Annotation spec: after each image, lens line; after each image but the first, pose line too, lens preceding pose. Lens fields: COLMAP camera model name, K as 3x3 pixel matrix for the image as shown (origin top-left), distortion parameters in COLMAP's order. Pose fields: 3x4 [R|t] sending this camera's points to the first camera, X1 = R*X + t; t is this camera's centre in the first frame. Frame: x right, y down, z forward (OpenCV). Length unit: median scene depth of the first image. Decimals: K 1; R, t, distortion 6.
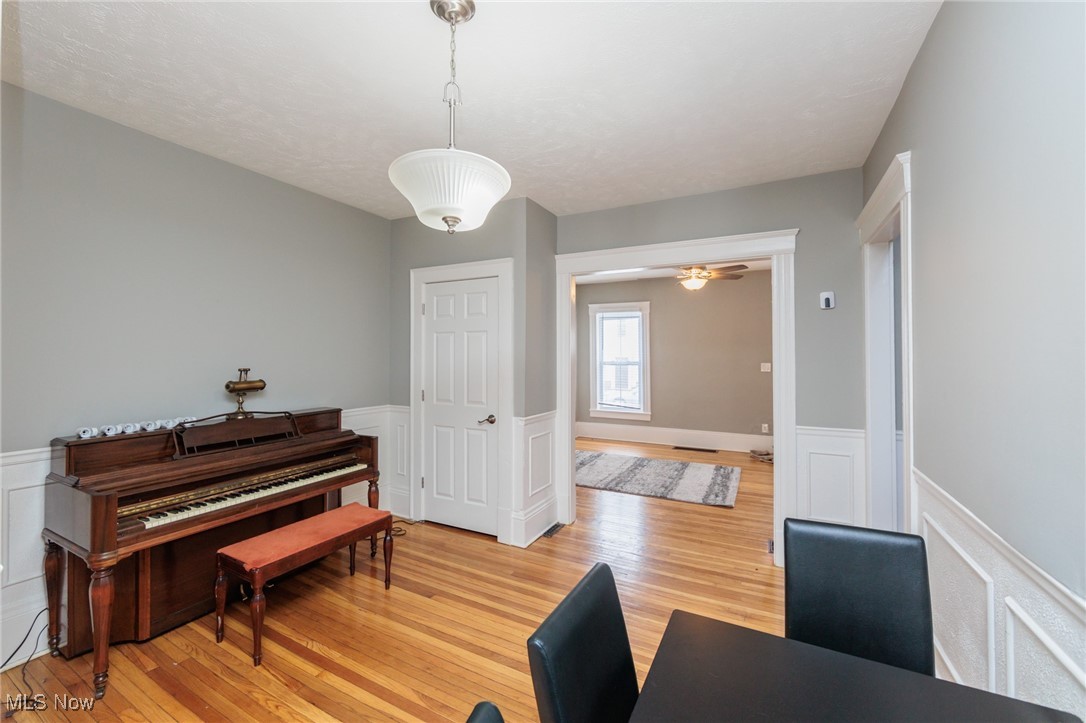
lens RADIAL K [[428.5, 0, 547.4], [0, 428.5, 351.6], [0, 0, 1]] dist [-0.001799, 0.000149]
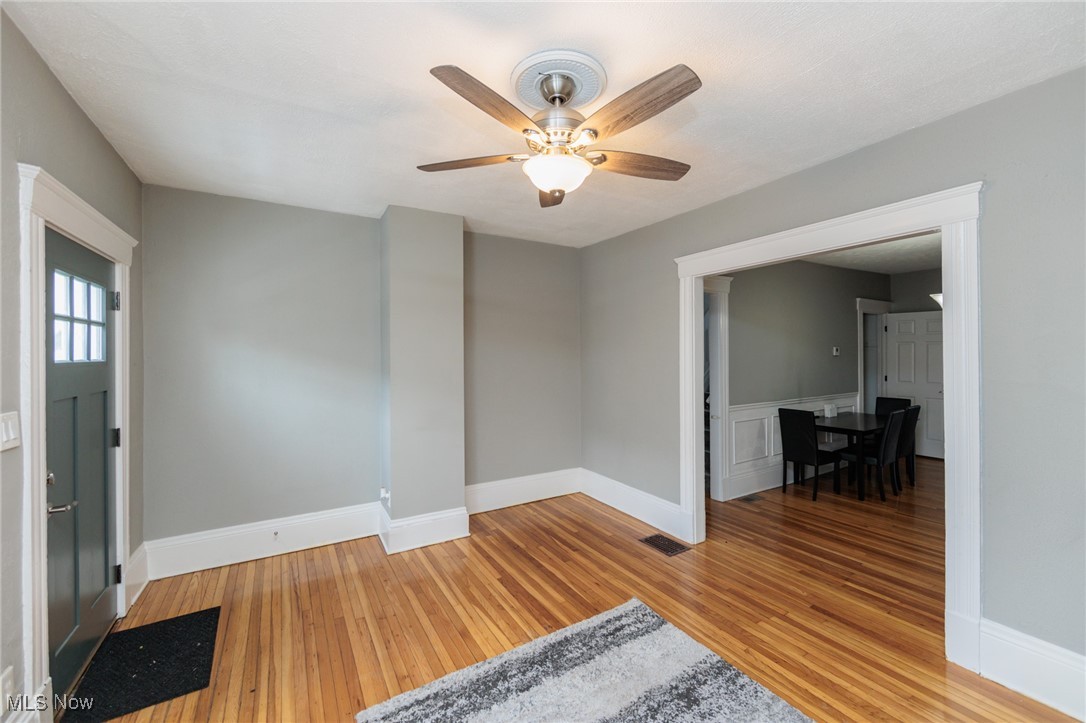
lens RADIAL K [[423.1, 0, 542.9], [0, 423.1, 356.0], [0, 0, 1]] dist [-0.002717, 0.000059]
pose [[-0.849872, 0.004571, 0.526970, 0.273291], [-0.002491, 0.999916, -0.012690, -0.002960], [-0.526984, -0.012098, -0.849789, 2.133482]]
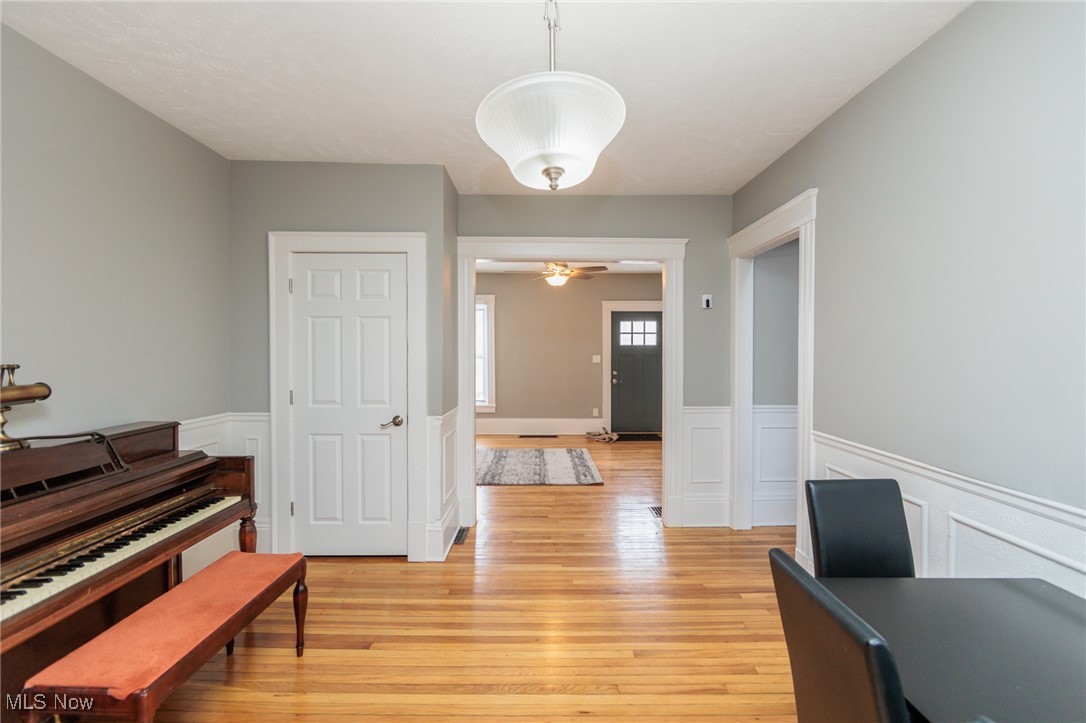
lens RADIAL K [[423.1, 0, 542.9], [0, 423.1, 356.0], [0, 0, 1]] dist [-0.002717, 0.000059]
pose [[0.887719, -0.005633, 0.460352, -0.278850], [-0.005227, 0.999737, 0.022312, 0.009463], [-0.460356, -0.022213, 0.887456, 0.134193]]
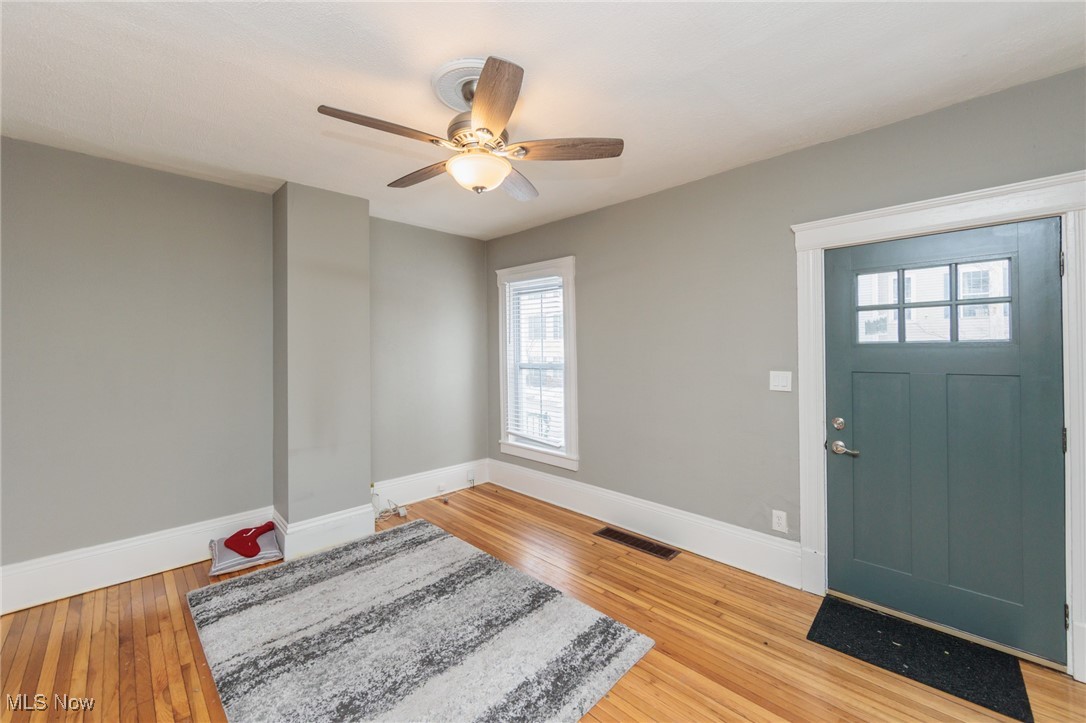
lens RADIAL K [[425.4, 0, 543.2], [0, 425.4, 349.7], [0, 0, 1]] dist [-0.001611, -0.000237]
pose [[0.955307, -0.007540, -0.295519, 0.832883], [0.009201, 0.999949, 0.004228, 0.001672], [0.295472, -0.006758, 0.955328, 1.055309]]
